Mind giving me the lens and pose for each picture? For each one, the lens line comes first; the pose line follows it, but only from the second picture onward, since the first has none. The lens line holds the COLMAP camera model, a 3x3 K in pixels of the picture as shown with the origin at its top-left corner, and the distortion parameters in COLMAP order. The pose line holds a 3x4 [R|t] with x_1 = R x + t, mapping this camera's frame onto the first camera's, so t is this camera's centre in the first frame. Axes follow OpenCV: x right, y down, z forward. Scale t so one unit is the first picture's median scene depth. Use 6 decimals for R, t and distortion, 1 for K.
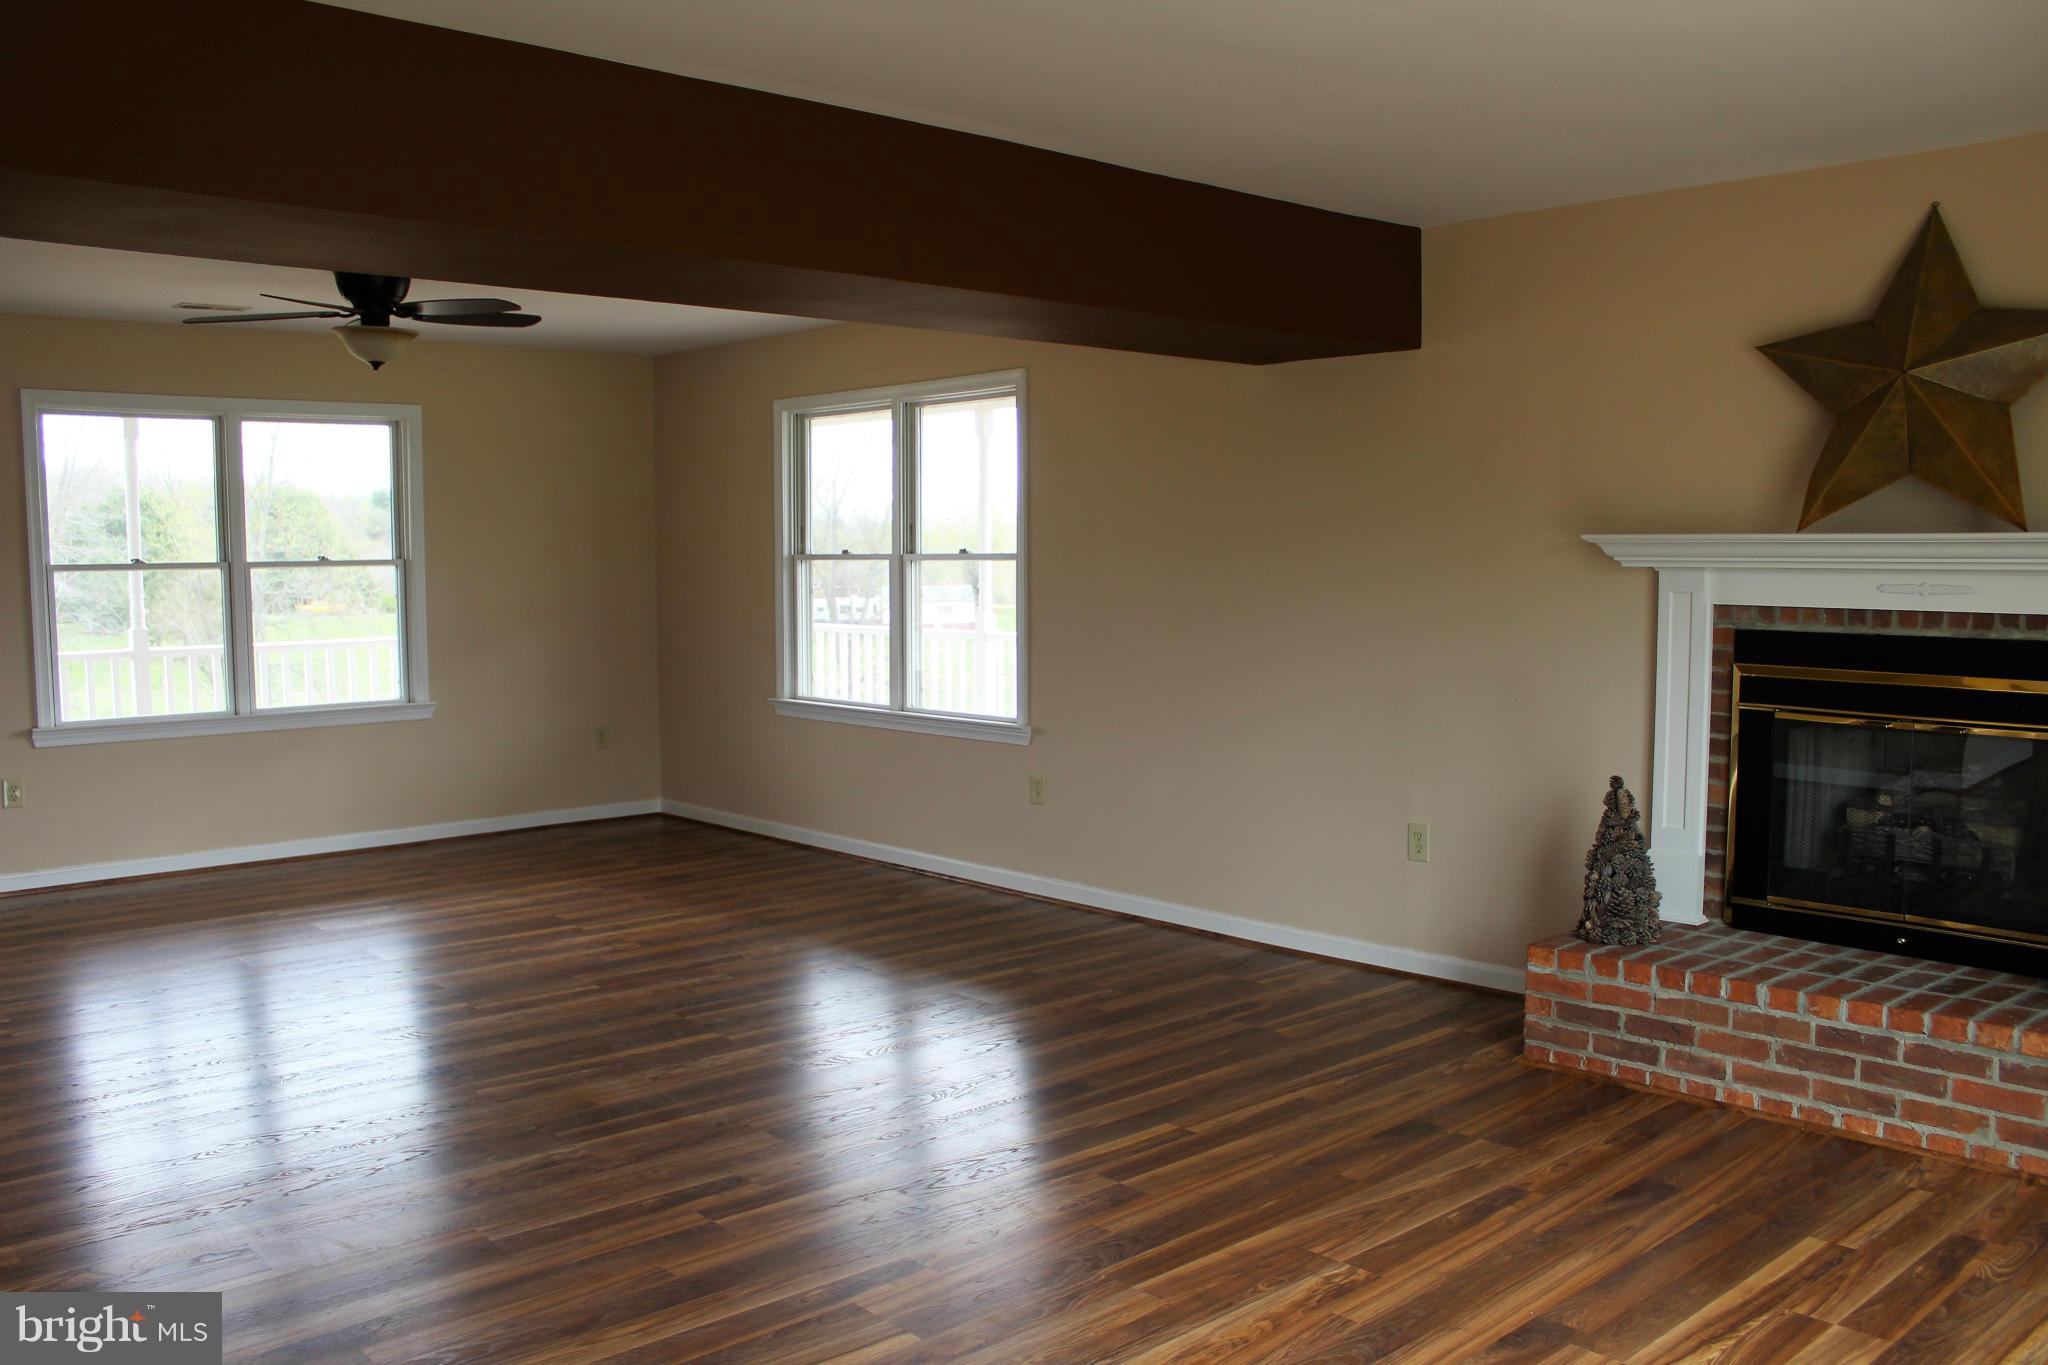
lens RADIAL K [[1717.3, 0, 1022.9], [0, 1717.3, 707.9], [0, 0, 1]] dist [-0.162707, 0.147205]
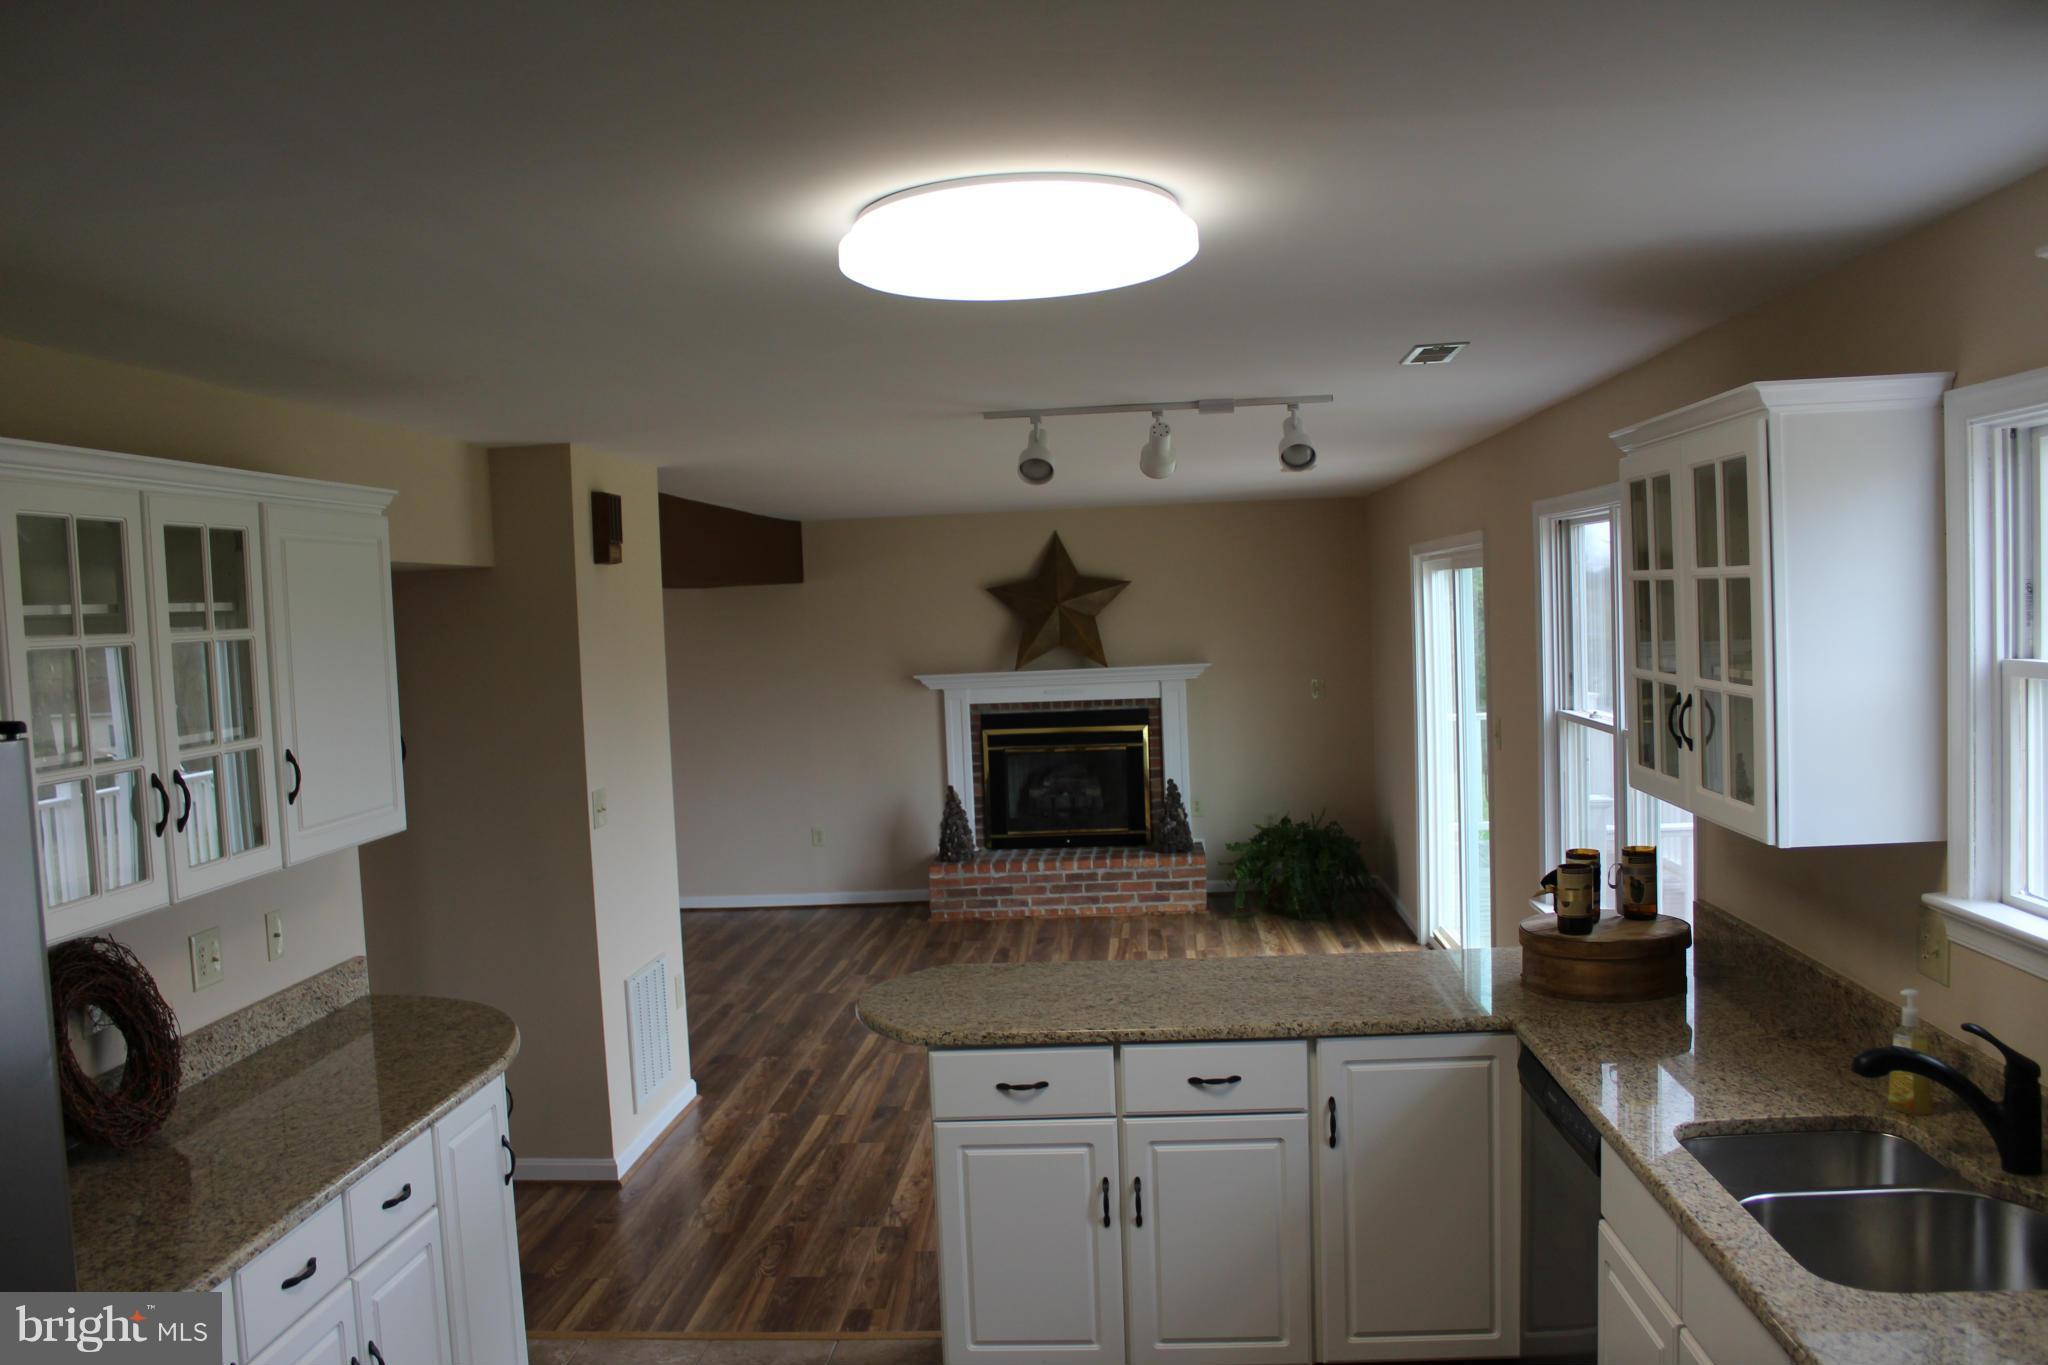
lens RADIAL K [[1717.3, 0, 1022.9], [0, 1717.3, 707.9], [0, 0, 1]] dist [-0.162707, 0.147205]
pose [[0.723894, -0.068008, 0.686551, -1.181838], [0.102350, 0.994704, -0.009384, -0.031337], [-0.682277, 0.077062, 0.727021, -0.744309]]
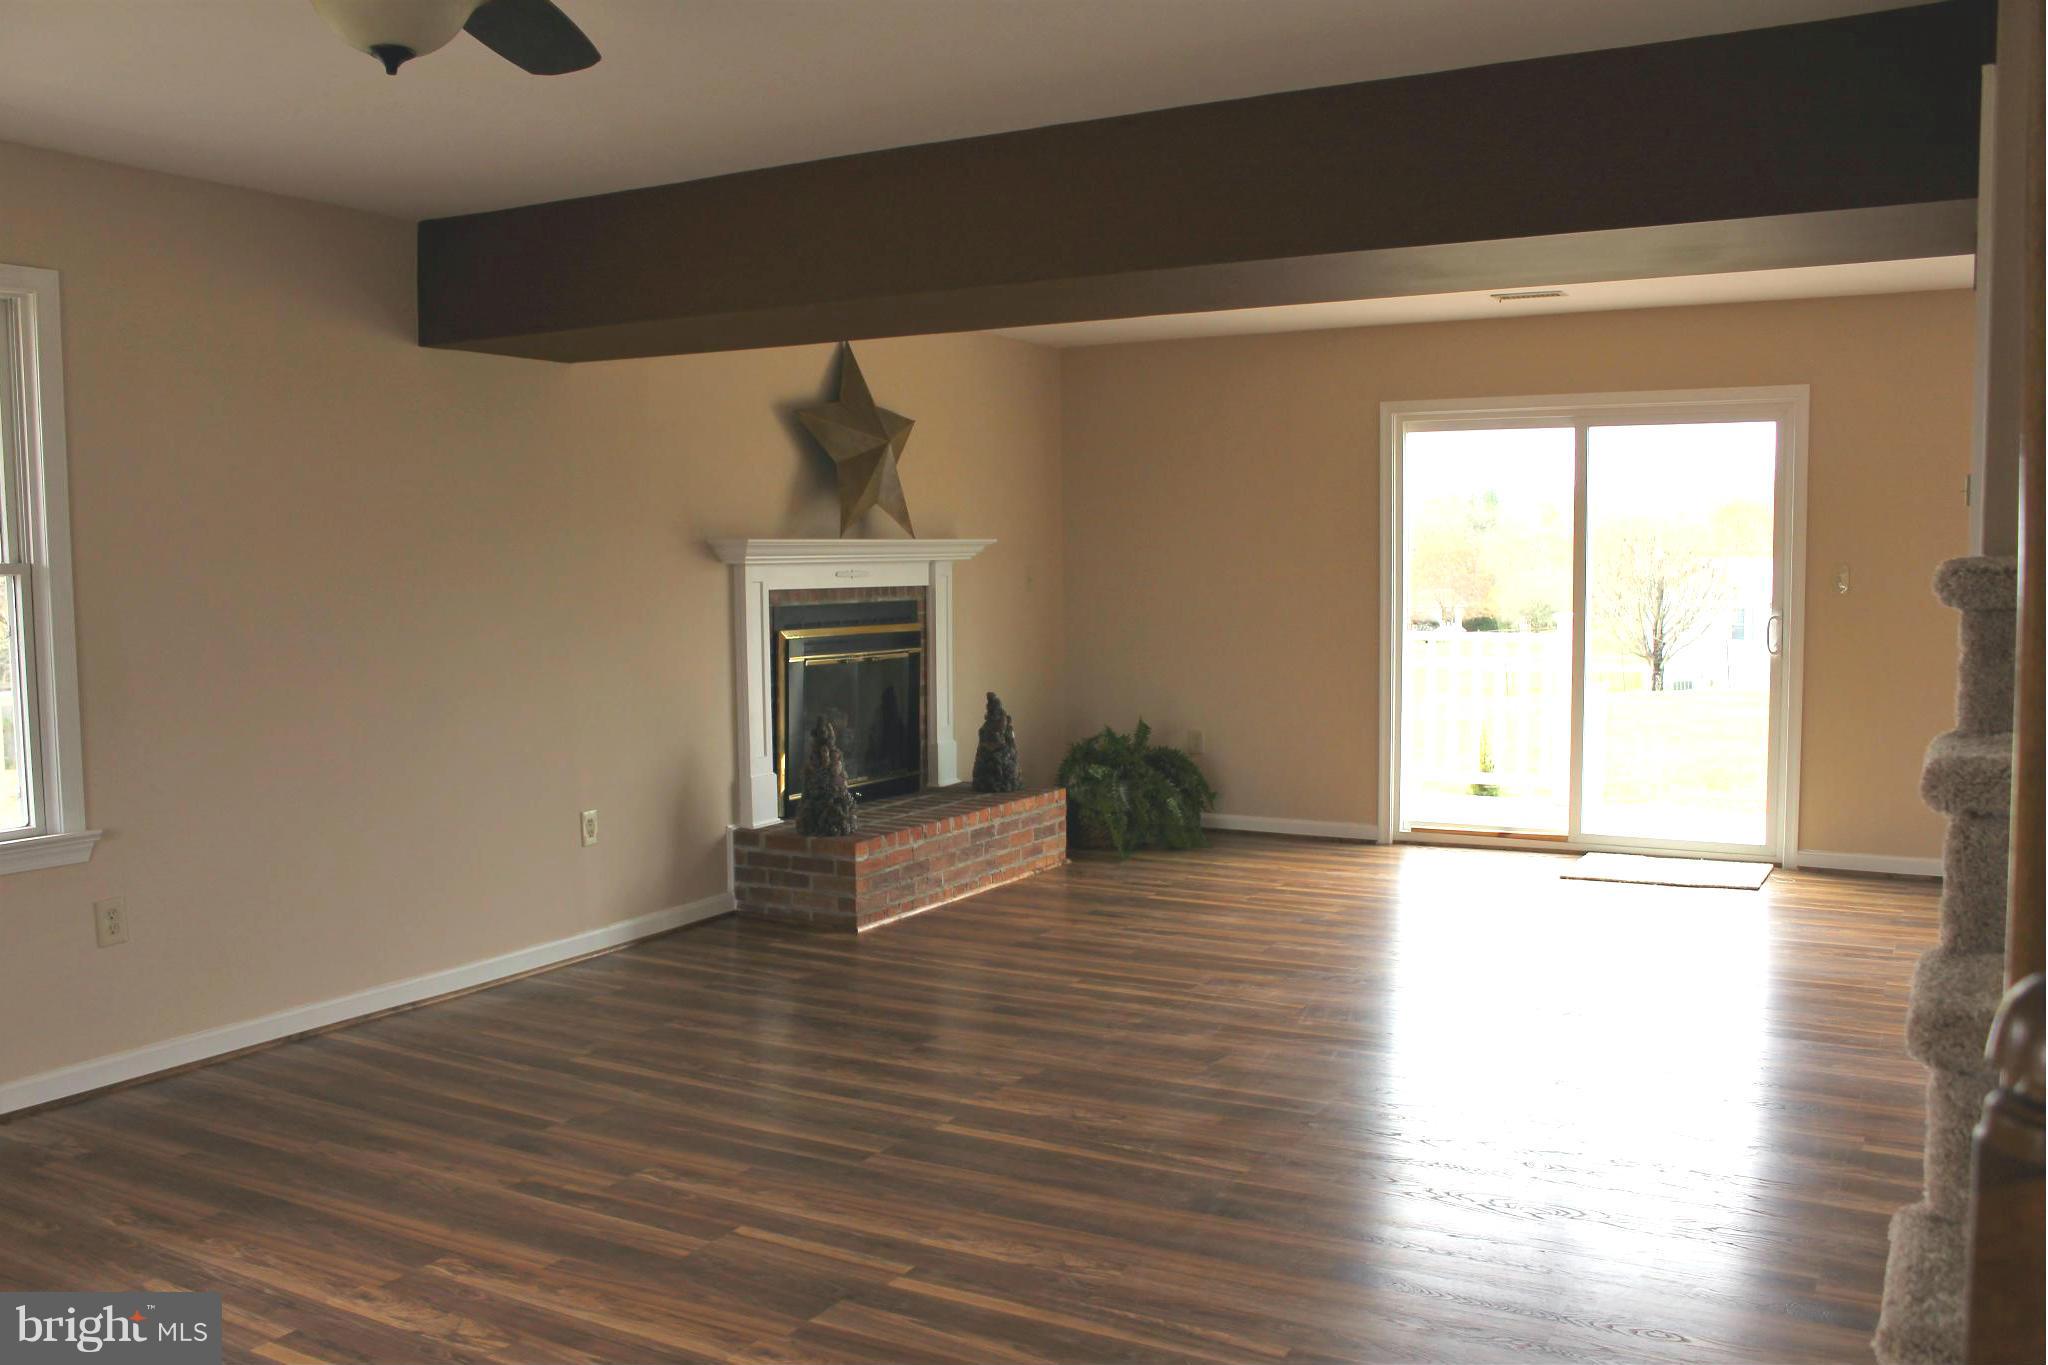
lens RADIAL K [[1717.3, 0, 1022.9], [0, 1717.3, 707.9], [0, 0, 1]] dist [-0.162707, 0.147205]
pose [[-0.298947, -0.074470, 0.951360, -1.088191], [0.099357, 0.989103, 0.108646, -0.106509], [-0.949083, 0.127003, -0.288290, 1.327405]]
